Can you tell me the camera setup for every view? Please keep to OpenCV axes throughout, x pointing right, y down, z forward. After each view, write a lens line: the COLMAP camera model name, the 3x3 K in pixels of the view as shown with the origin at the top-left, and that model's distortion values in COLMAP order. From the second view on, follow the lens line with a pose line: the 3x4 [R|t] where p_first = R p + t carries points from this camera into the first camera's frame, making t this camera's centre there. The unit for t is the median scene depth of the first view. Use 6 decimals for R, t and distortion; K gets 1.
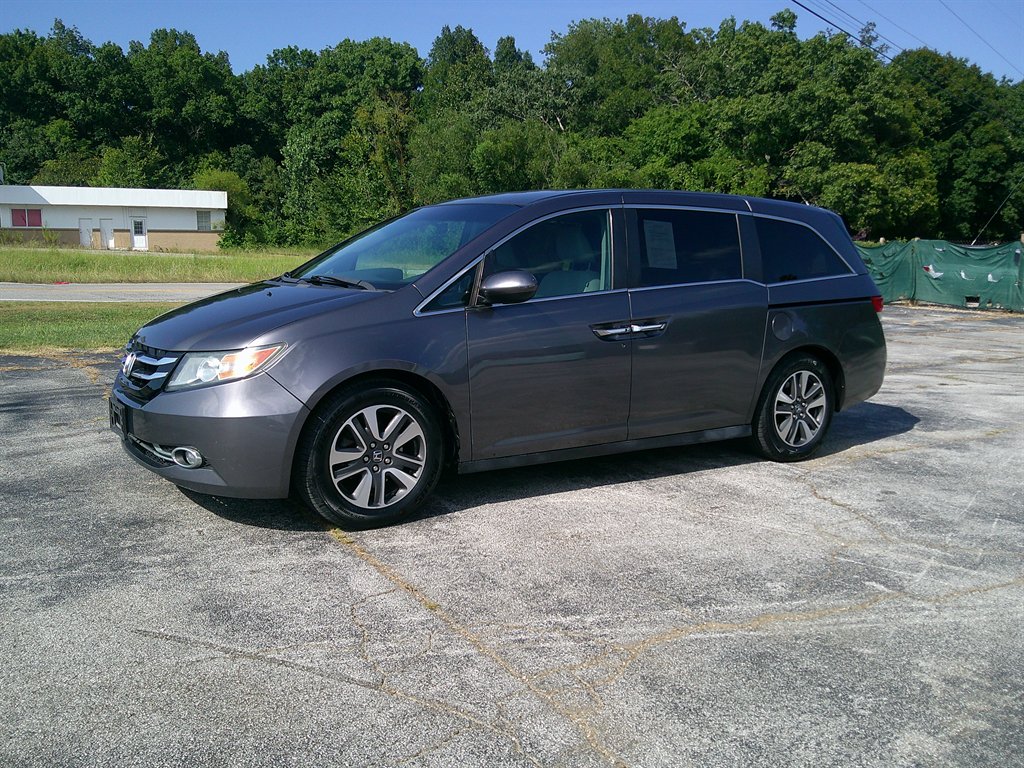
lens RADIAL K [[912.2, 0, 496.5], [0, 912.2, 380.9], [0, 0, 1]] dist [0.050508, -0.132309]
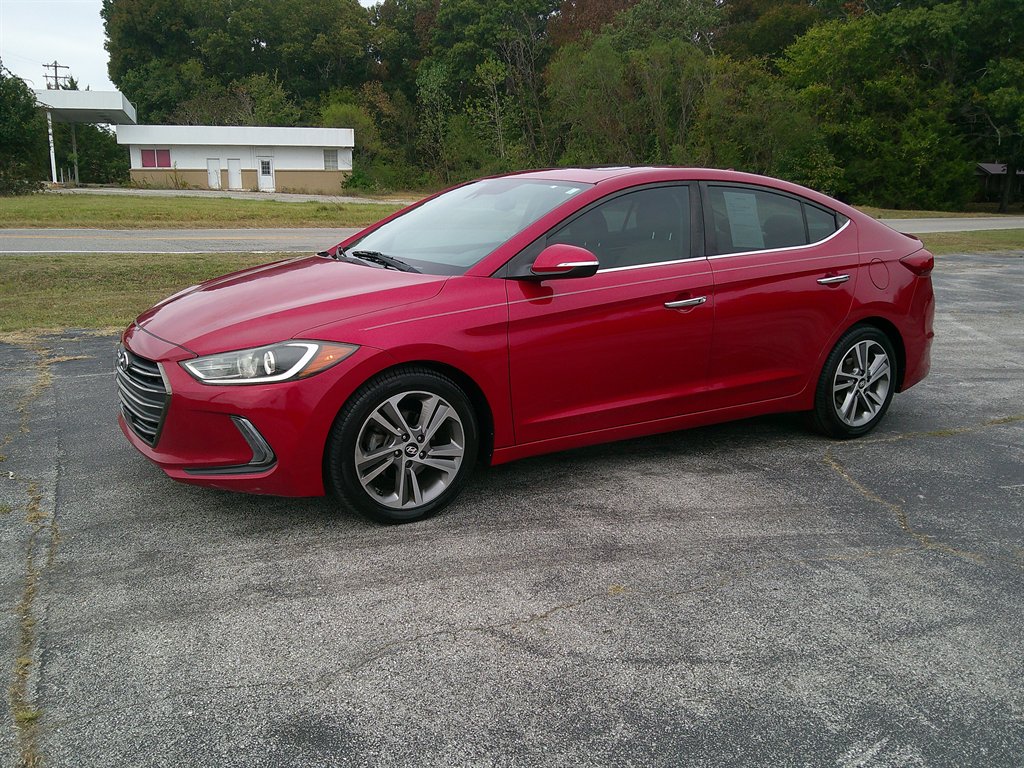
lens RADIAL K [[912.2, 0, 500.1], [0, 912.2, 389.1], [0, 0, 1]] dist [0.050508, -0.132309]
pose [[0.989772, 0.021280, -0.141061, -0.000468], [-0.010752, 0.997127, 0.074982, -0.006611], [0.142252, -0.072699, 0.987157, 0.046753]]
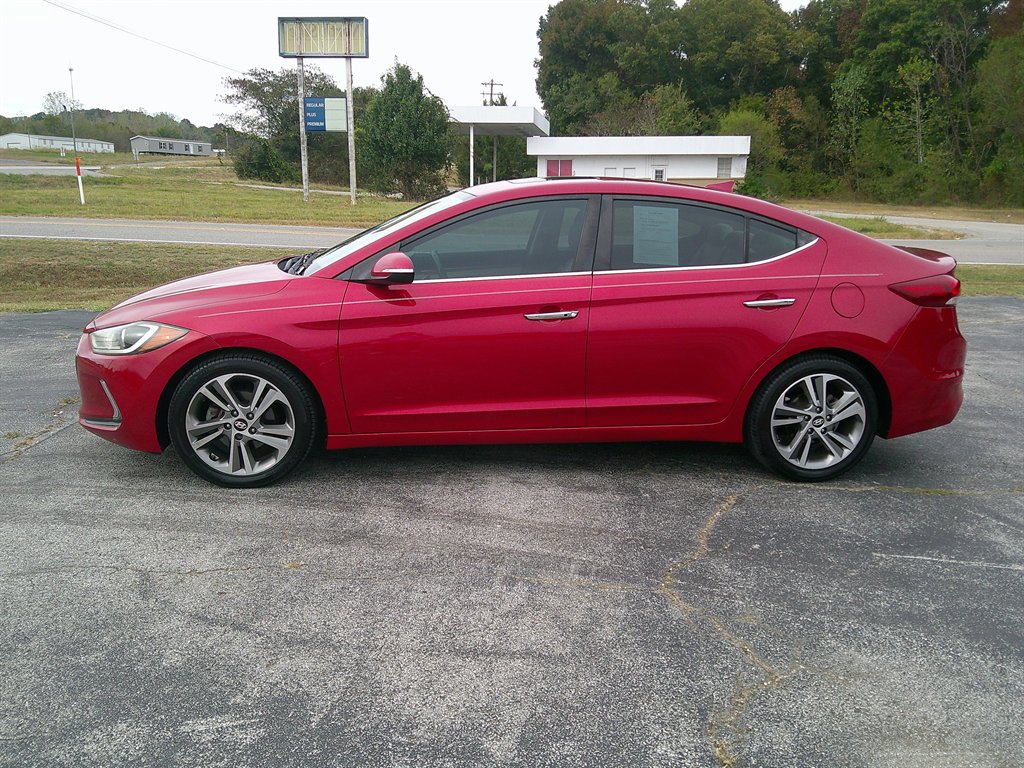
lens RADIAL K [[912.2, 0, 504.9], [0, 912.2, 386.4], [0, 0, 1]] dist [0.050508, -0.132309]
pose [[0.834985, 0.111166, -0.538926, 0.028870], [-0.078237, 0.993415, 0.083699, -0.007869], [0.544682, -0.027723, 0.838184, 0.054861]]
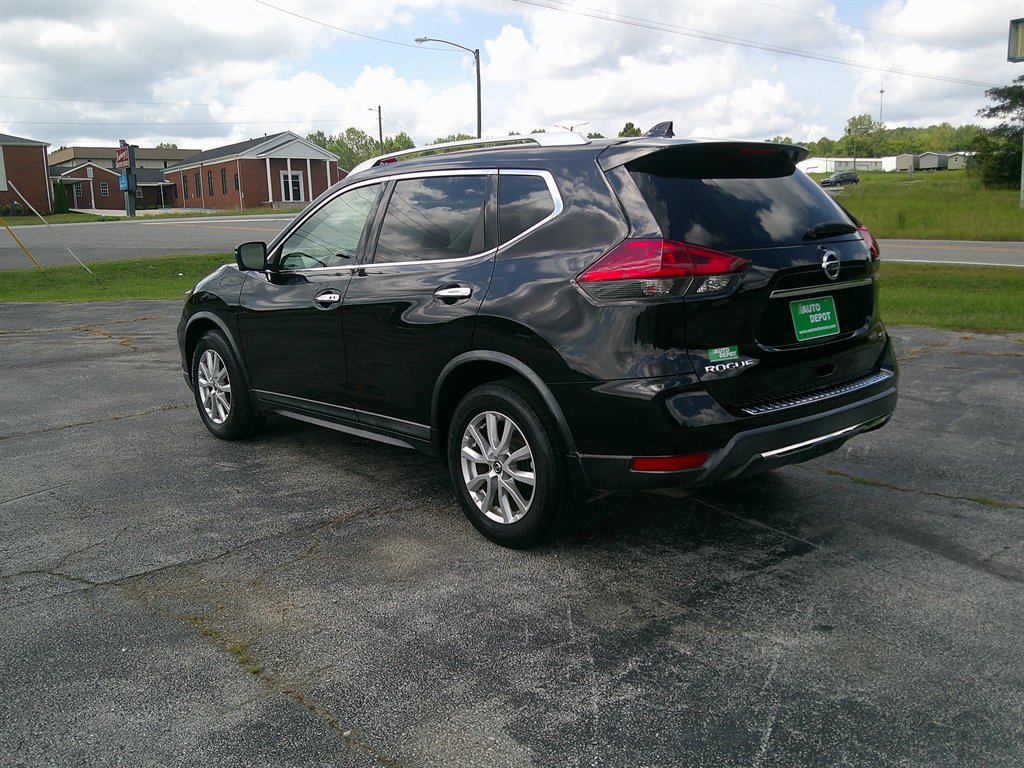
lens RADIAL K [[912.2, 0, 504.0], [0, 912.2, 383.2], [0, 0, 1]] dist [0.050508, -0.132309]
pose [[0.174486, 0.156502, -0.972143, 0.072716], [-0.104170, 0.984682, 0.139823, -0.011231], [0.979134, 0.076871, 0.188116, 0.084451]]
